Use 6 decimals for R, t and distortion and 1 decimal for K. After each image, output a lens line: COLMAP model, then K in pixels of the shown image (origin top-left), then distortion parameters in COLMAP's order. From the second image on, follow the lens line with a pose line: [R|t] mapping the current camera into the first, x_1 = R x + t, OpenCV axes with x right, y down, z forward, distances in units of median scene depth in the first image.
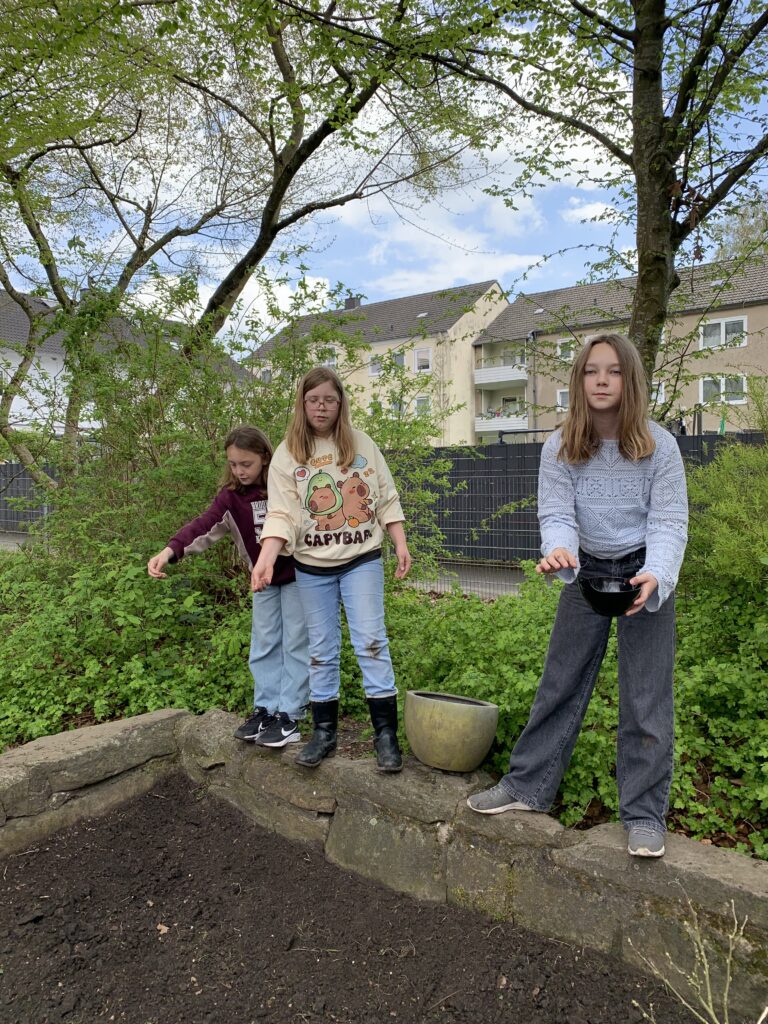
lens RADIAL K [[781.6, 0, 380.2], [0, 781.6, 505.4], [0, 0, 1]] dist [0.010608, -0.011437]
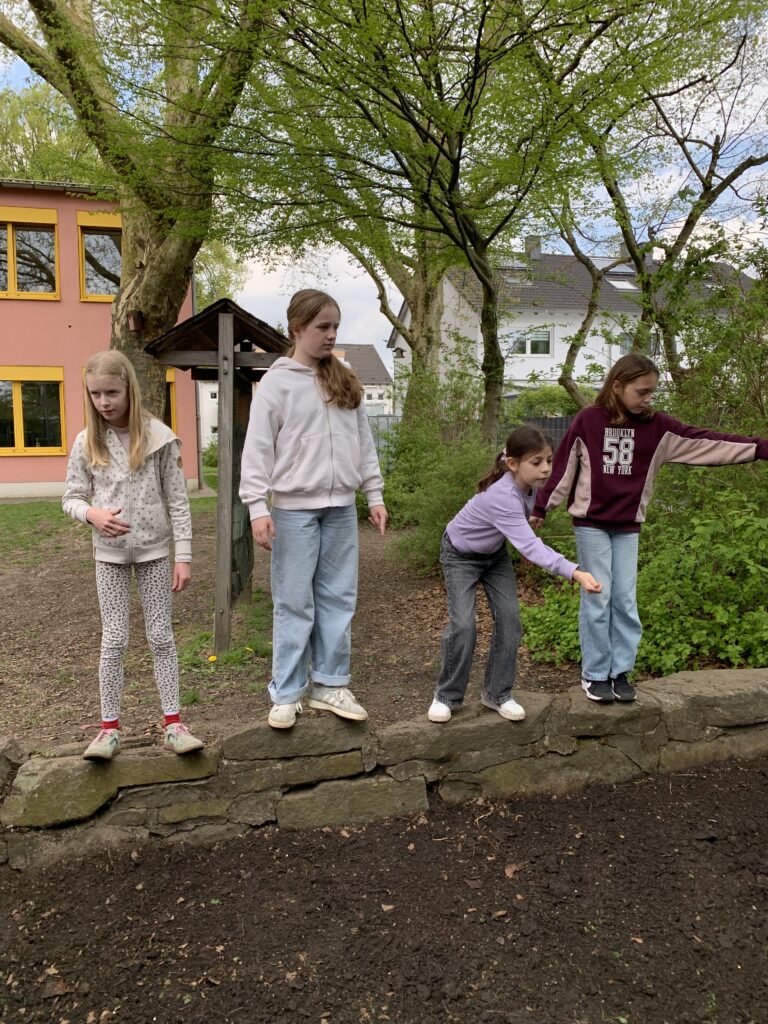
lens RADIAL K [[778.6, 0, 382.1], [0, 778.6, 497.2], [0, 0, 1]] dist [0.013501, -0.001151]
pose [[0.799813, 0.045778, -0.598501, -0.109401], [-0.015012, 0.998301, 0.056296, 0.006649], [0.600062, -0.036042, 0.799141, -0.061582]]
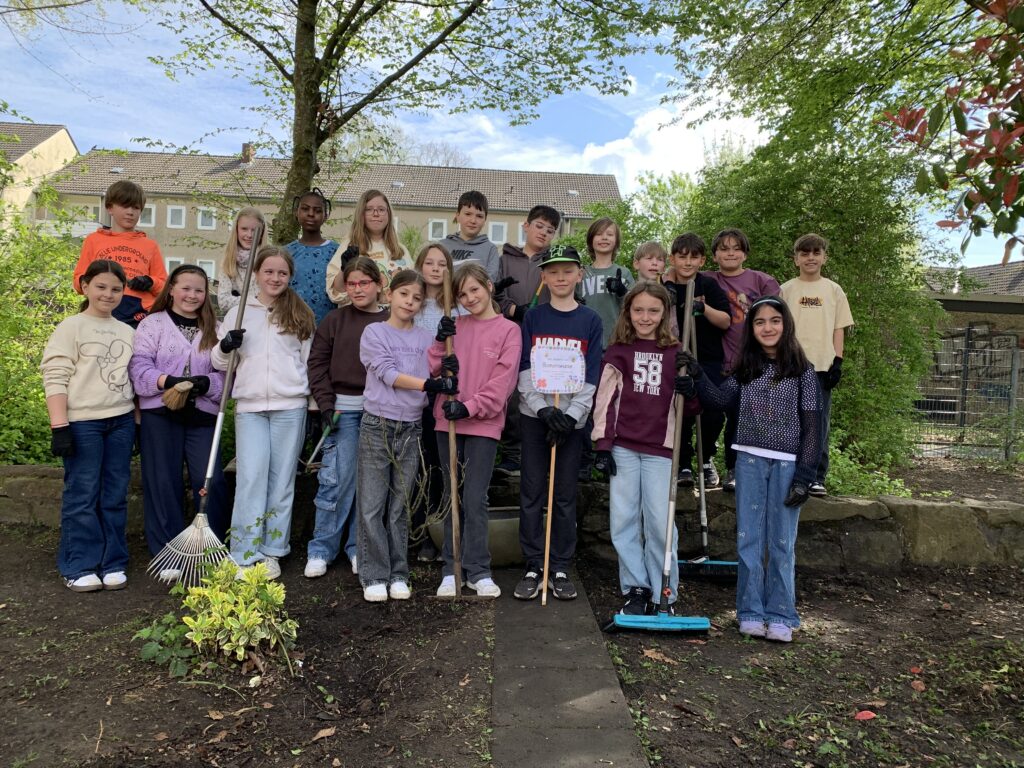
lens RADIAL K [[774.6, 0, 510.5], [0, 774.6, 379.5], [0, 0, 1]] dist [0.041306, -0.042477]
pose [[0.778343, 0.040699, 0.626519, -0.243962], [-0.034844, 0.999159, -0.021618, 0.130607], [-0.626872, -0.005004, 0.779106, -0.376874]]
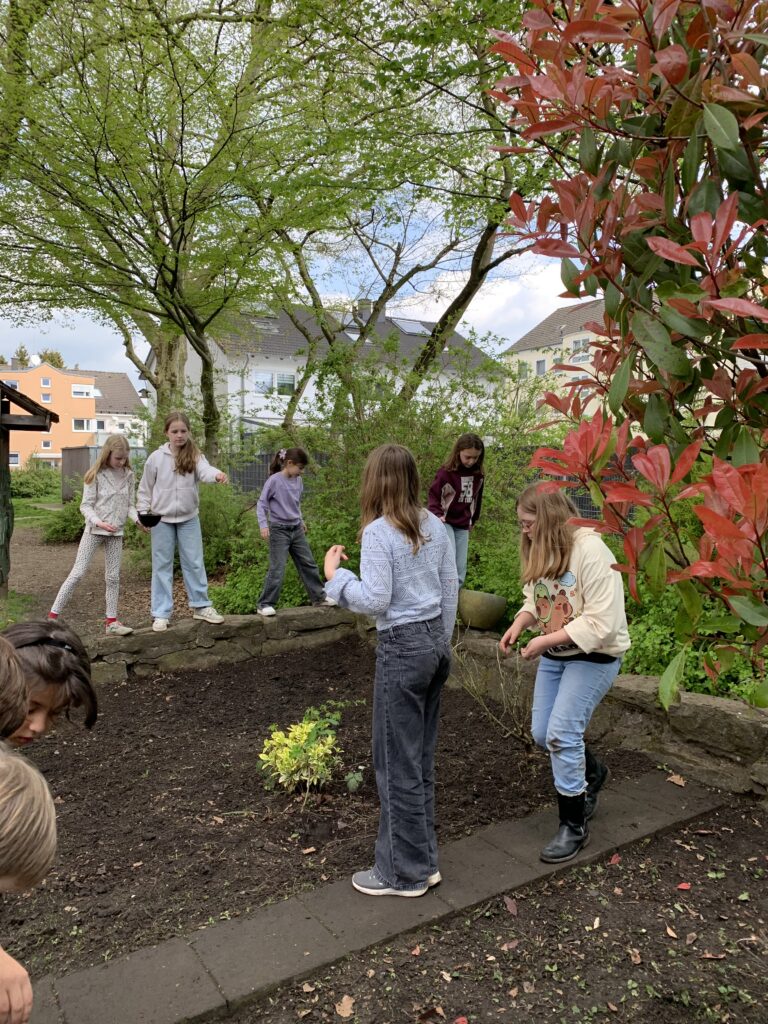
lens RADIAL K [[762.2, 0, 403.6], [0, 762.2, 503.6], [0, 0, 1]] dist [0.038372, -0.050917]
pose [[0.952165, 0.025666, -0.304505, 0.310787], [-0.020811, 0.999599, 0.019178, 0.001818], [0.304876, -0.011924, 0.952317, -0.529150]]
